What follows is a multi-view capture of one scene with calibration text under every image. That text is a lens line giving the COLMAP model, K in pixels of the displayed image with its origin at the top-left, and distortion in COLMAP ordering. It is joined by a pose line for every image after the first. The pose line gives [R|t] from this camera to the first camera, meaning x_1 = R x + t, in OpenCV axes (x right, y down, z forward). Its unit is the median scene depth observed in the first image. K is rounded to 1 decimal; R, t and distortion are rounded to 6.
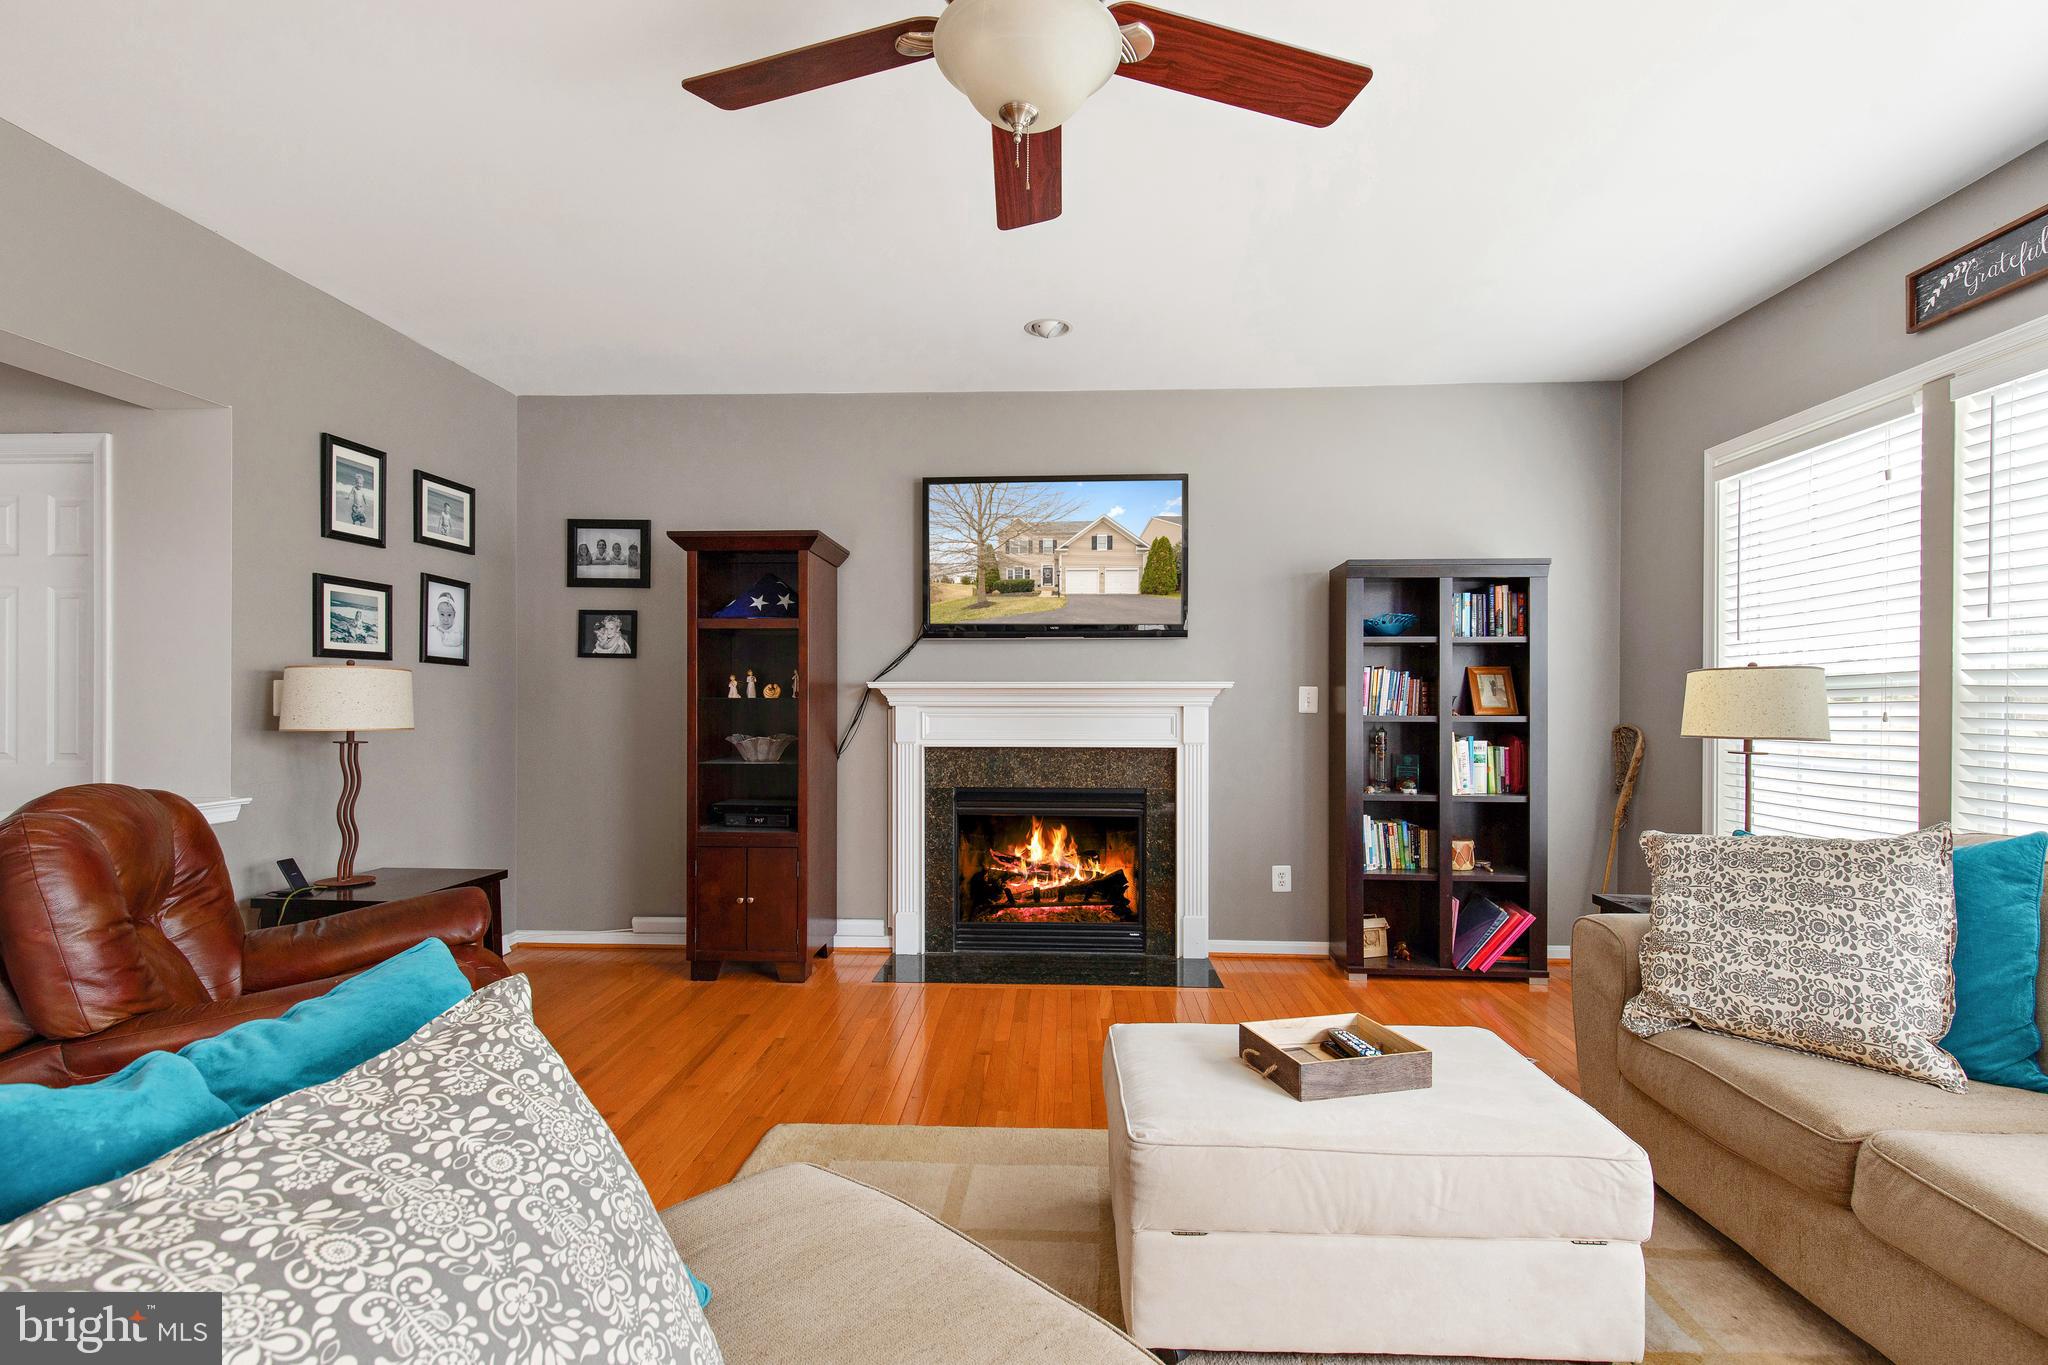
lens RADIAL K [[940.0, 0, 1025.8], [0, 940.0, 705.1], [0, 0, 1]] dist [0.000218, 0.000460]
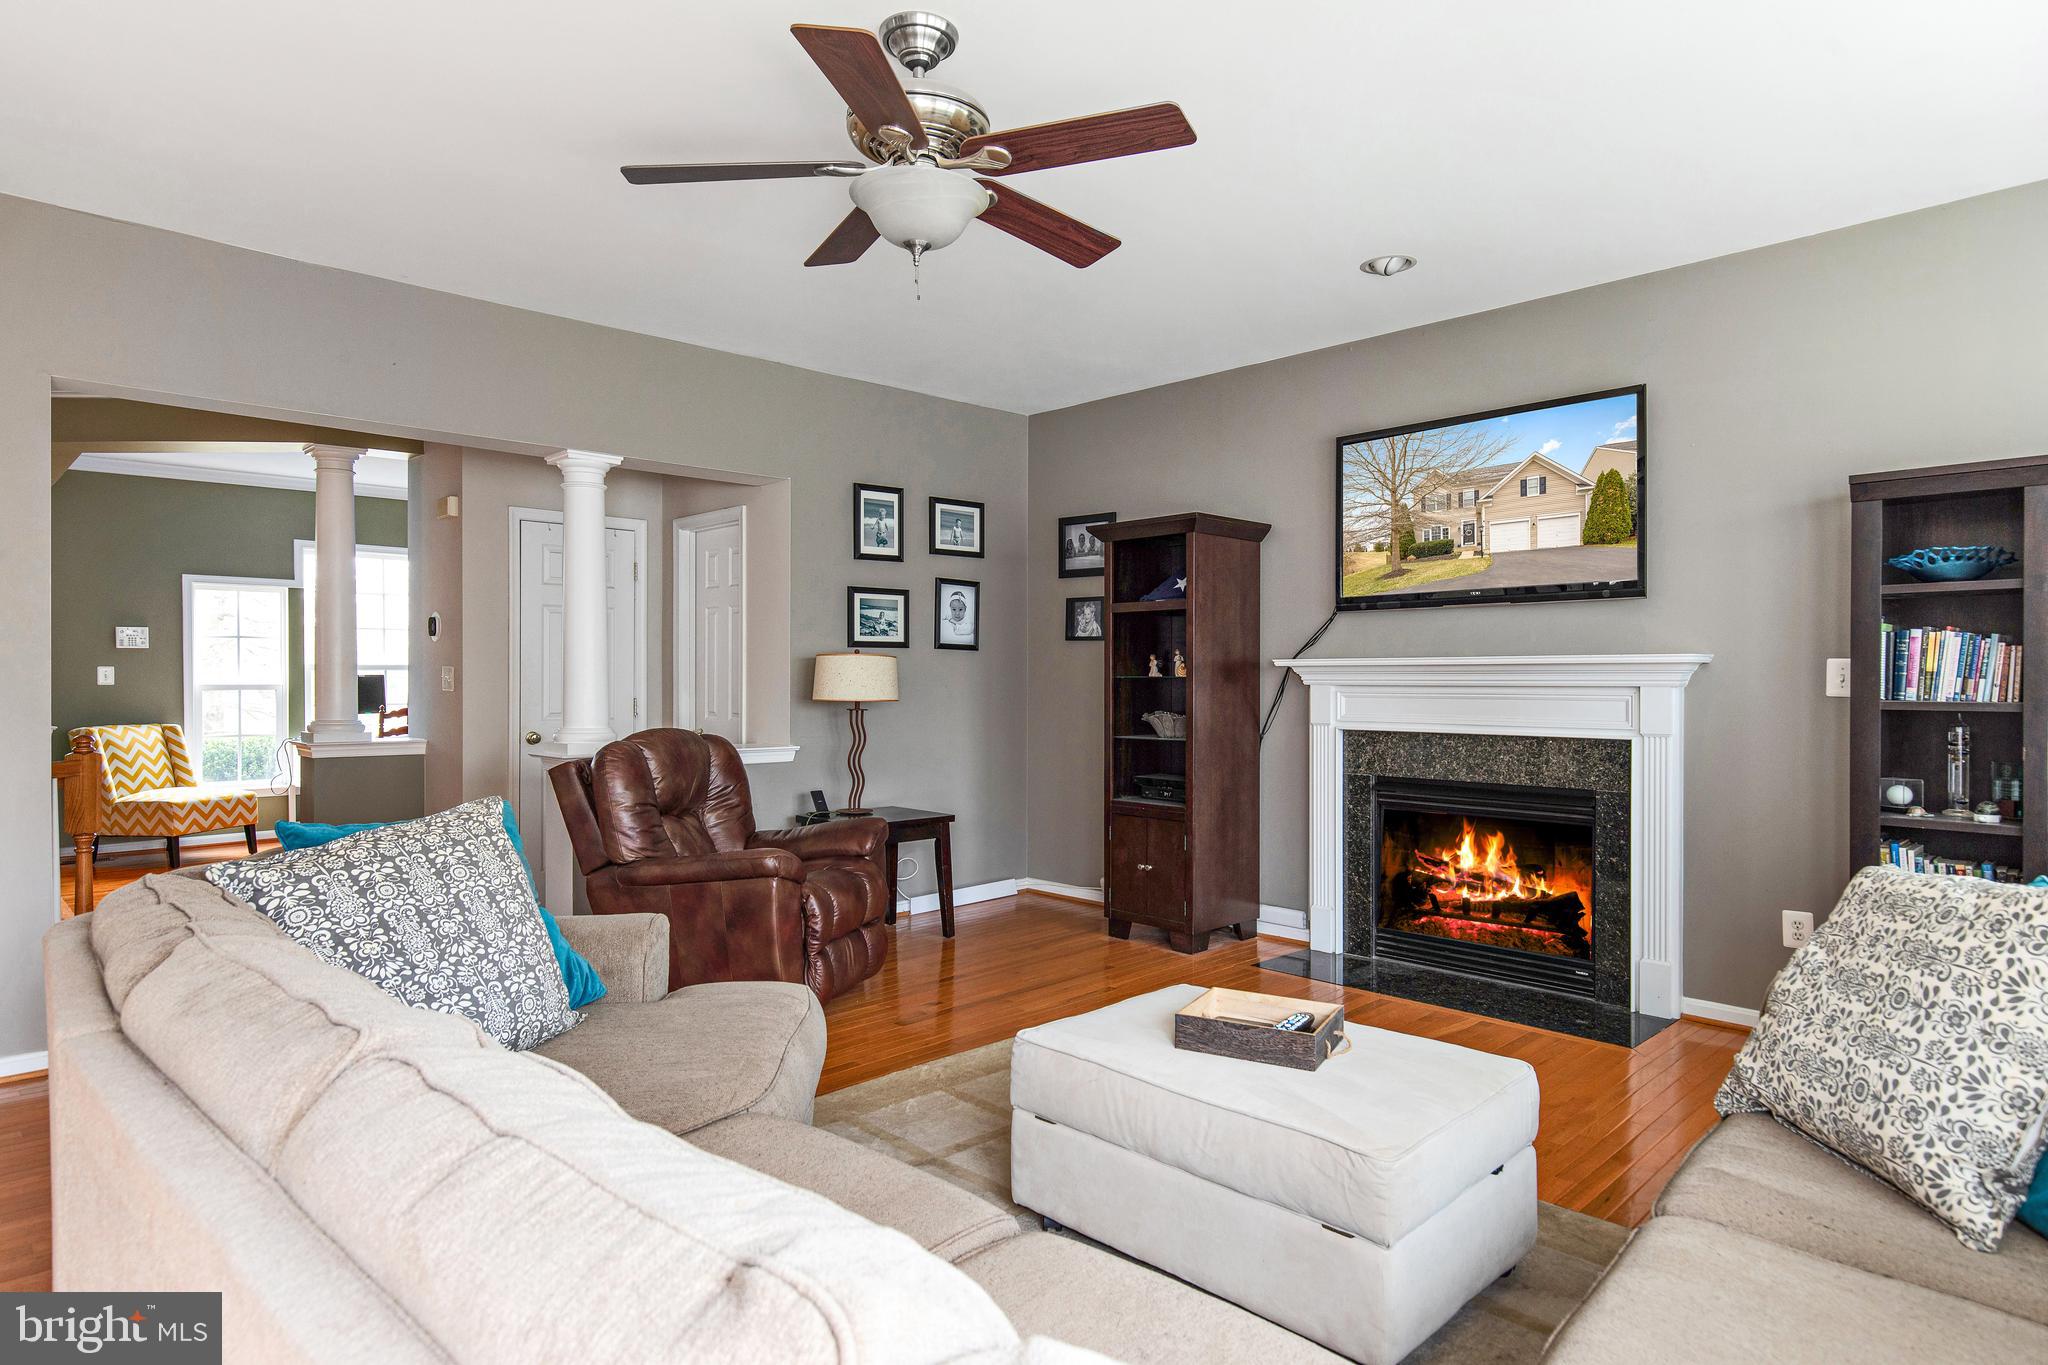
lens RADIAL K [[1144.3, 0, 1024.0], [0, 1144.3, 682.5], [0, 0, 1]] dist [0.002887, 0.000011]
pose [[0.730923, 0.001751, -0.682458, 0.449455], [-0.004468, 0.999988, -0.002219, 0.002240], [0.682446, 0.004671, 0.730921, -0.035504]]
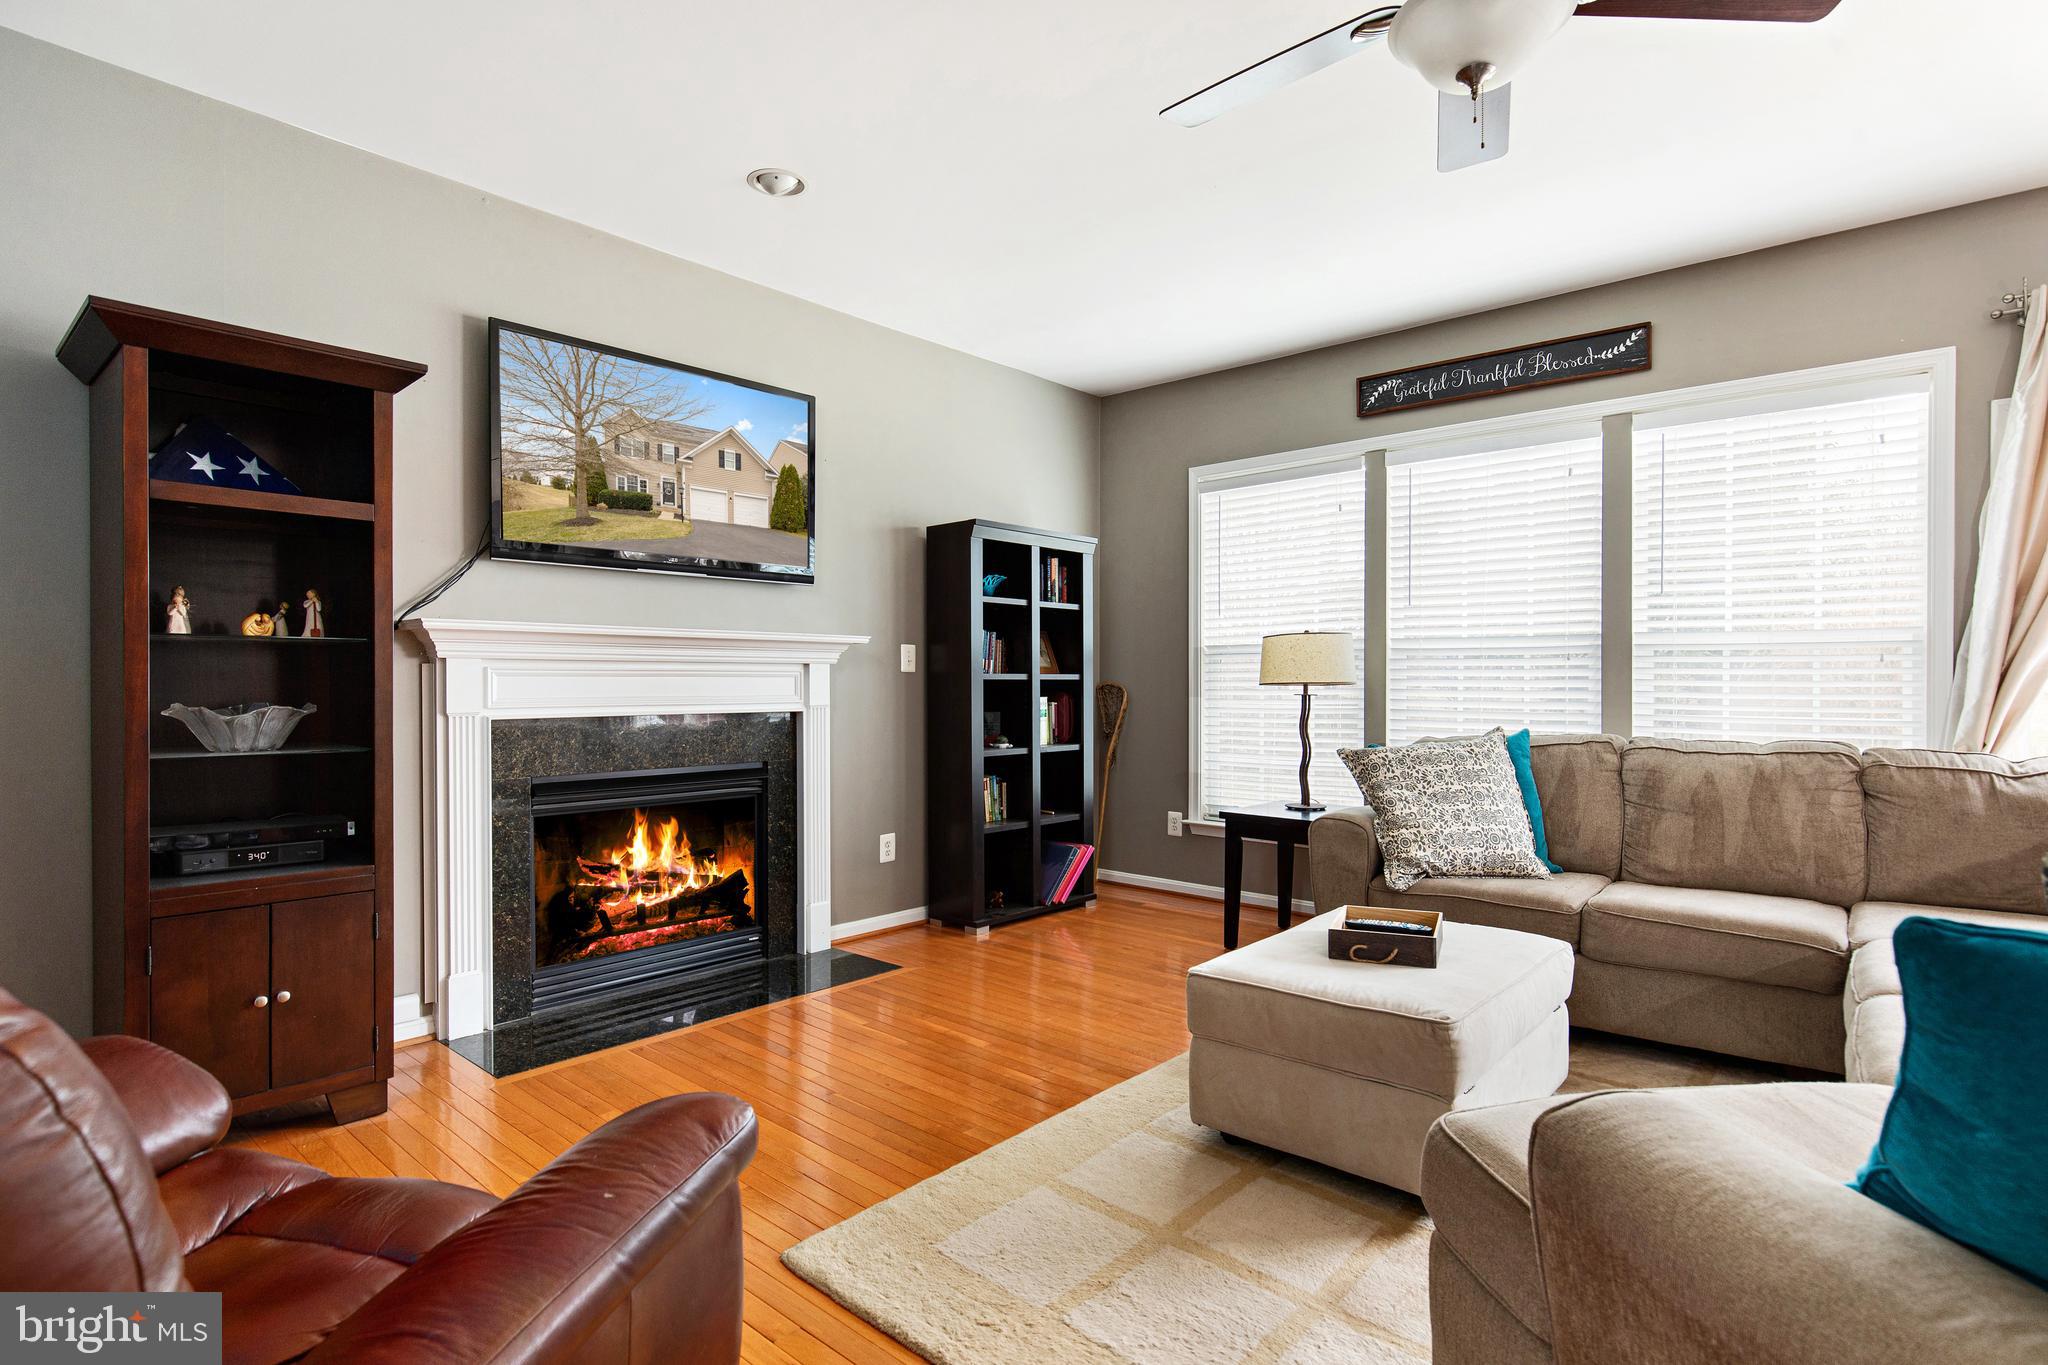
lens RADIAL K [[1029.2, 0, 1061.2], [0, 1029.2, 686.4], [0, 0, 1]] dist [0.039589, 0.000340]
pose [[0.621986, -0.006212, 0.783004, -0.453100], [0.006042, 0.999977, 0.003133, 0.021045], [-0.783005, 0.002782, 0.622009, 0.228354]]
